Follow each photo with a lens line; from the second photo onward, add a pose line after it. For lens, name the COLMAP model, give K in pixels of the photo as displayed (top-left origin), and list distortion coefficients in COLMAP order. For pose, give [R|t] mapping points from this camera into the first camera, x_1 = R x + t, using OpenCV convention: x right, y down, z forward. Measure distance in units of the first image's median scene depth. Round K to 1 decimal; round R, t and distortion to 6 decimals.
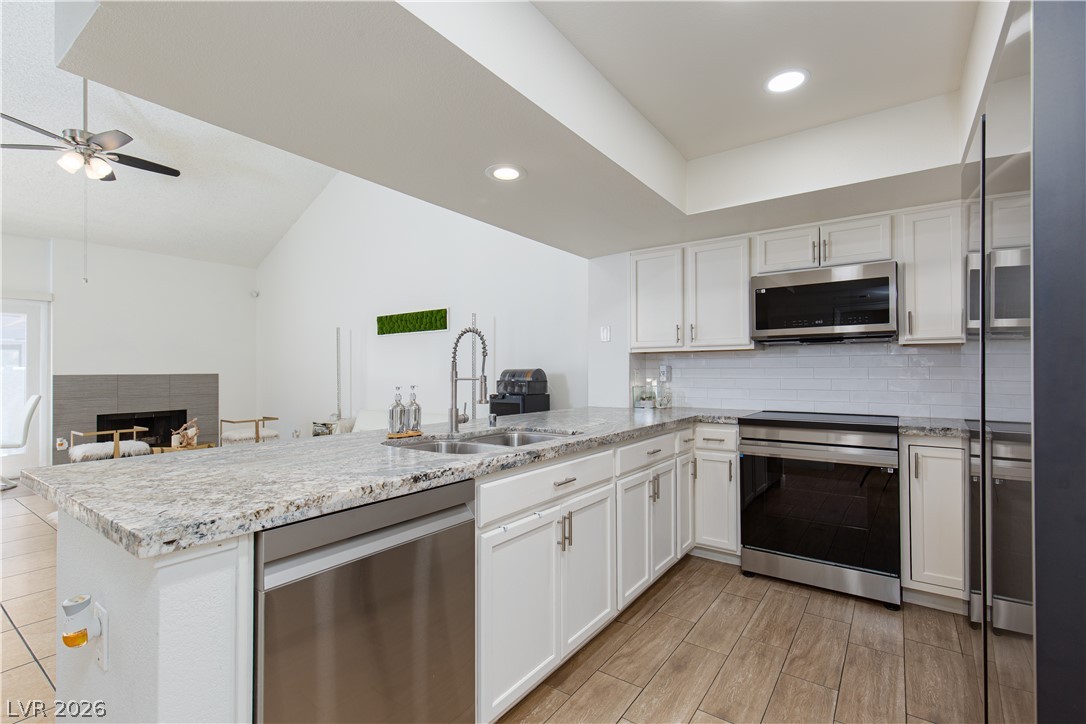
lens RADIAL K [[492.4, 0, 549.1], [0, 492.4, 366.1], [0, 0, 1]] dist [0.010185, -0.001510]
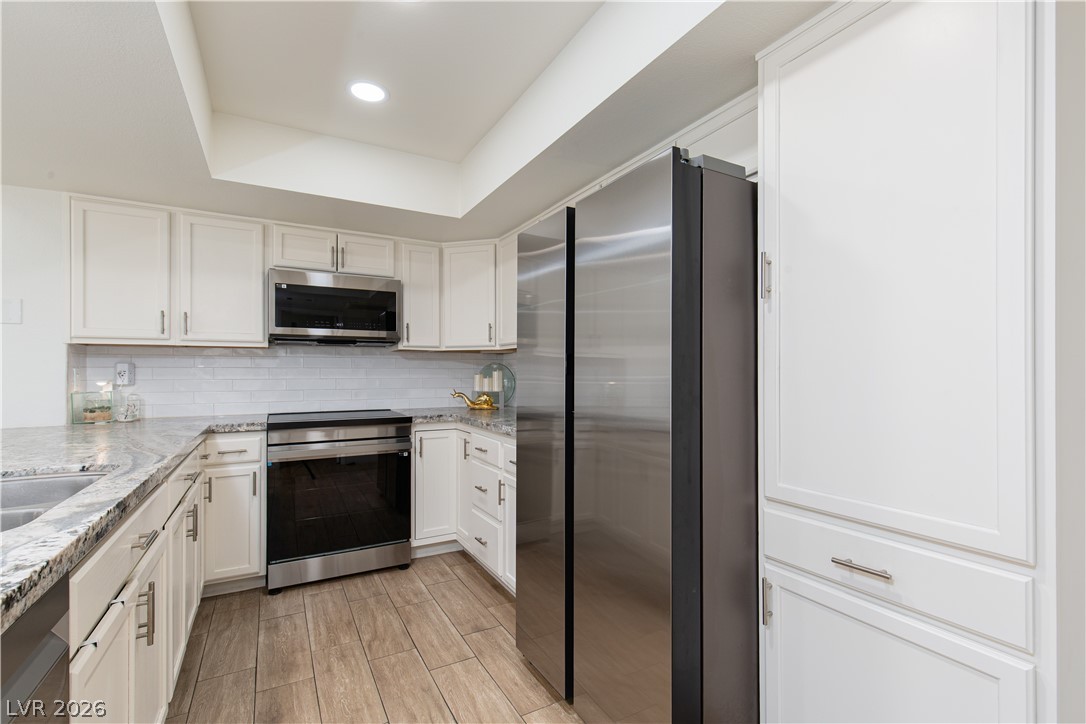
lens RADIAL K [[492.4, 0, 541.4], [0, 492.4, 371.2], [0, 0, 1]] dist [0.010185, -0.001510]
pose [[0.436578, 0.003468, 0.899660, -0.190233], [-0.012027, 0.999926, 0.001982, 0.001994], [-0.899586, -0.011686, 0.436587, 0.139438]]
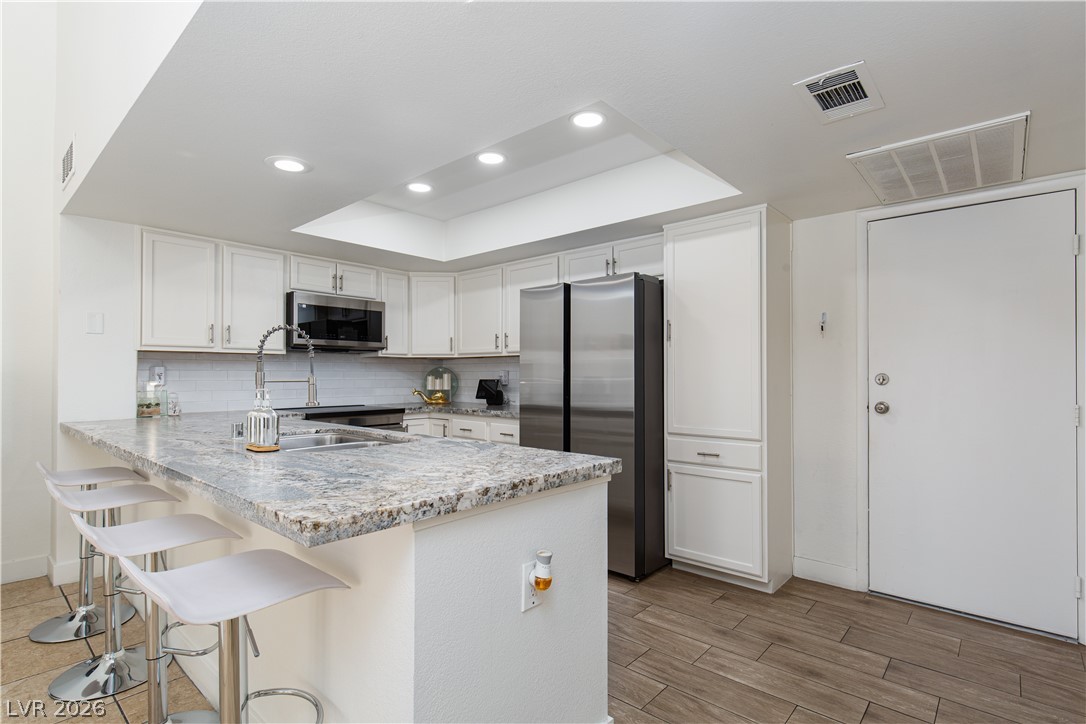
lens RADIAL K [[533.8, 0, 542.5], [0, 533.8, 370.3], [0, 0, 1]] dist [0.002471, 0.000453]
pose [[0.110180, 0.011014, 0.993851, -0.742605], [-0.013300, 0.999865, -0.009606, 0.006406], [-0.993823, -0.012160, 0.110312, 0.276164]]
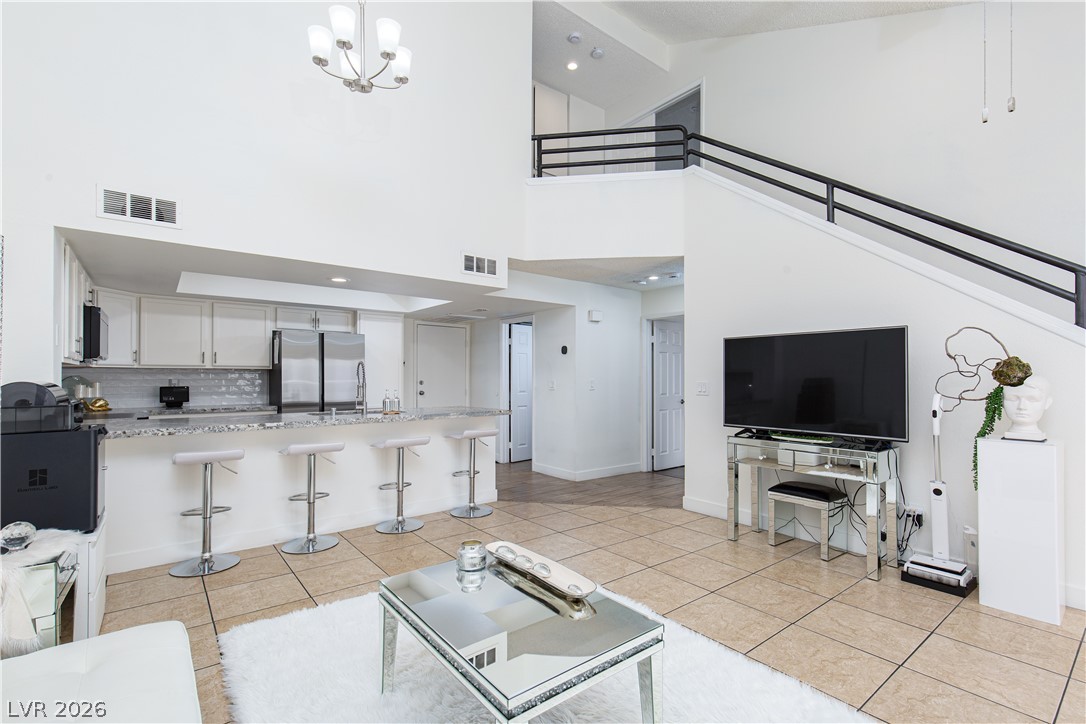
lens RADIAL K [[492.4, 0, 546.8], [0, 492.4, 369.2], [0, 0, 1]] dist [0.010185, -0.001510]
pose [[-0.962607, 0.008262, 0.270775, -0.967695], [0.000281, 0.999565, -0.029500, 0.010510], [-0.270900, -0.028321, -0.962191, 1.836336]]
